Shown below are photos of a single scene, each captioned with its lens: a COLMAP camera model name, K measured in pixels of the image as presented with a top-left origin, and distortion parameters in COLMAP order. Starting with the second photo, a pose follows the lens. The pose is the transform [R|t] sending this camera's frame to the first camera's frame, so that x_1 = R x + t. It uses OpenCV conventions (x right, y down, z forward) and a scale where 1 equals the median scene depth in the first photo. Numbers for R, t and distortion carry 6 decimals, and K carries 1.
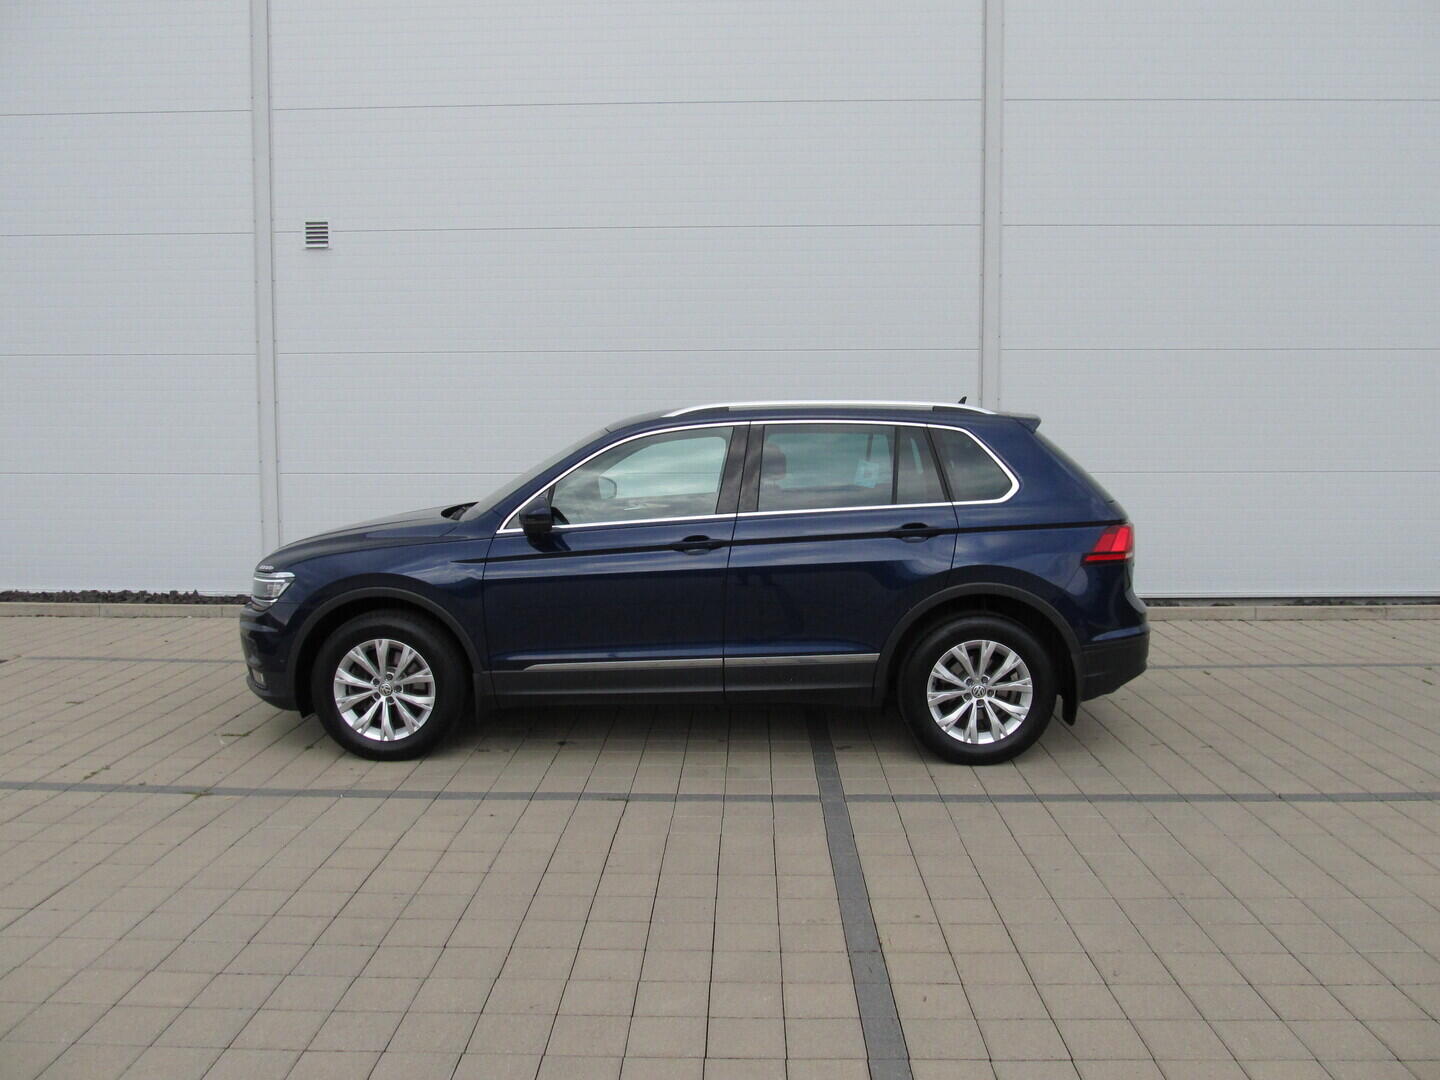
lens RADIAL K [[1168.1, 0, 720.0], [0, 1168.1, 540.0], [0, 0, 1]] dist [-0.073388, 0.035291]
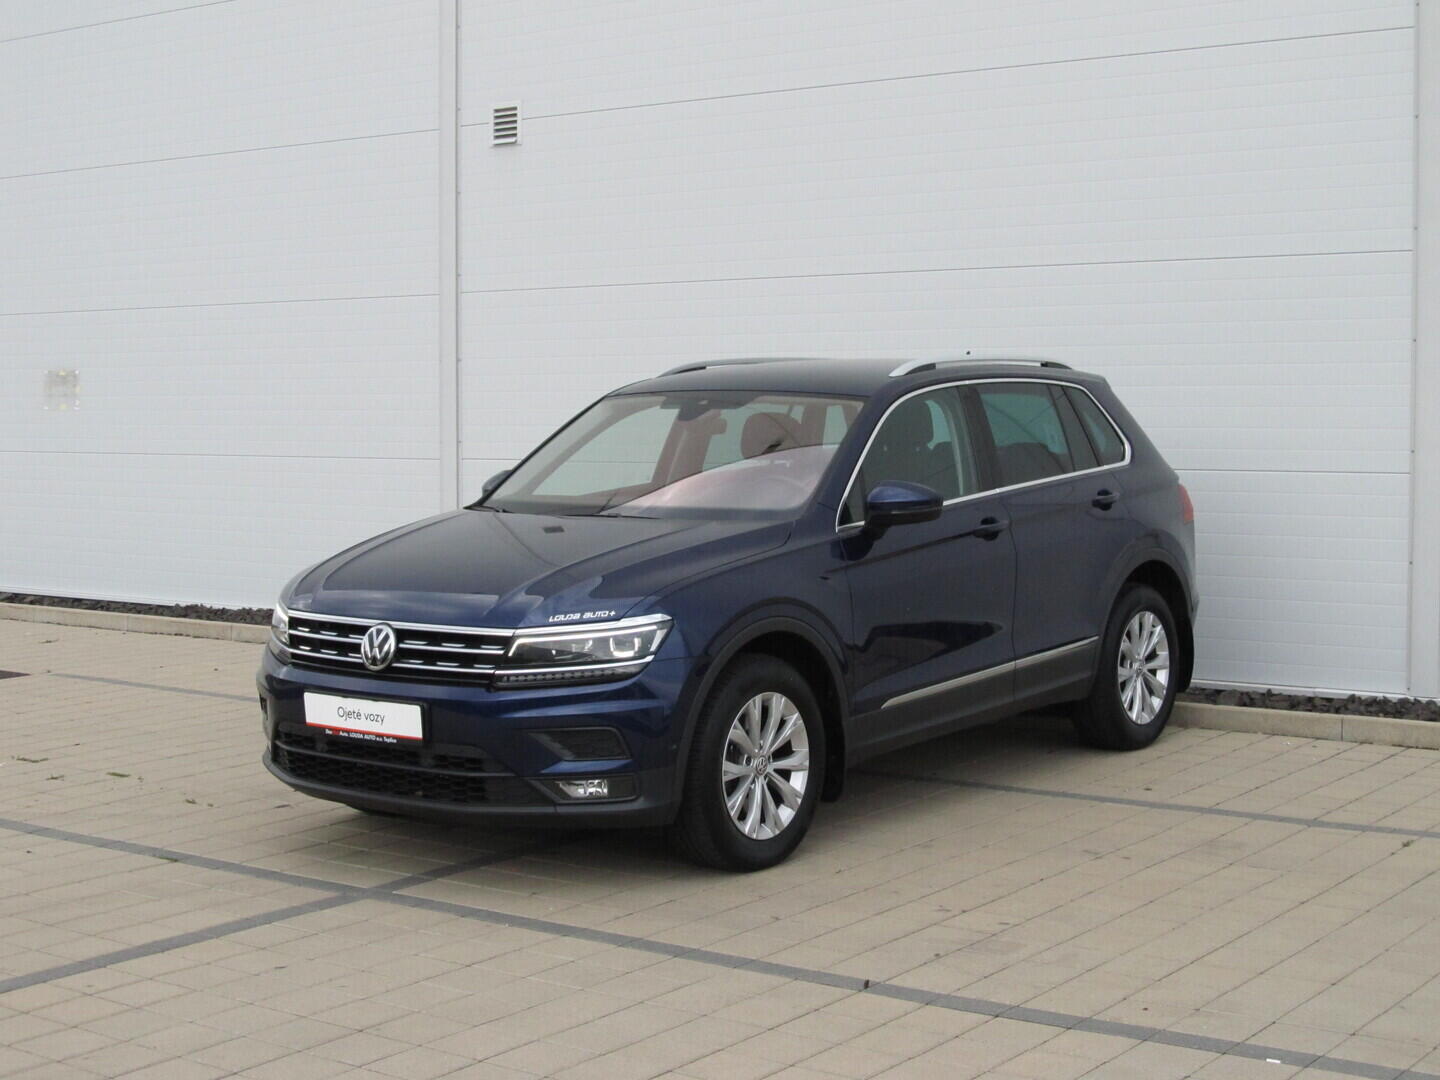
lens RADIAL K [[2165.3, 0, 720.0], [0, 2165.3, 540.0], [0, 0, 1]] dist [-0.223655, 0.066975]
pose [[0.818448, 0.033283, -0.573616, 1.023368], [-0.051591, 0.998545, -0.015673, 0.008629], [0.572260, 0.042421, 0.818975, 0.008157]]
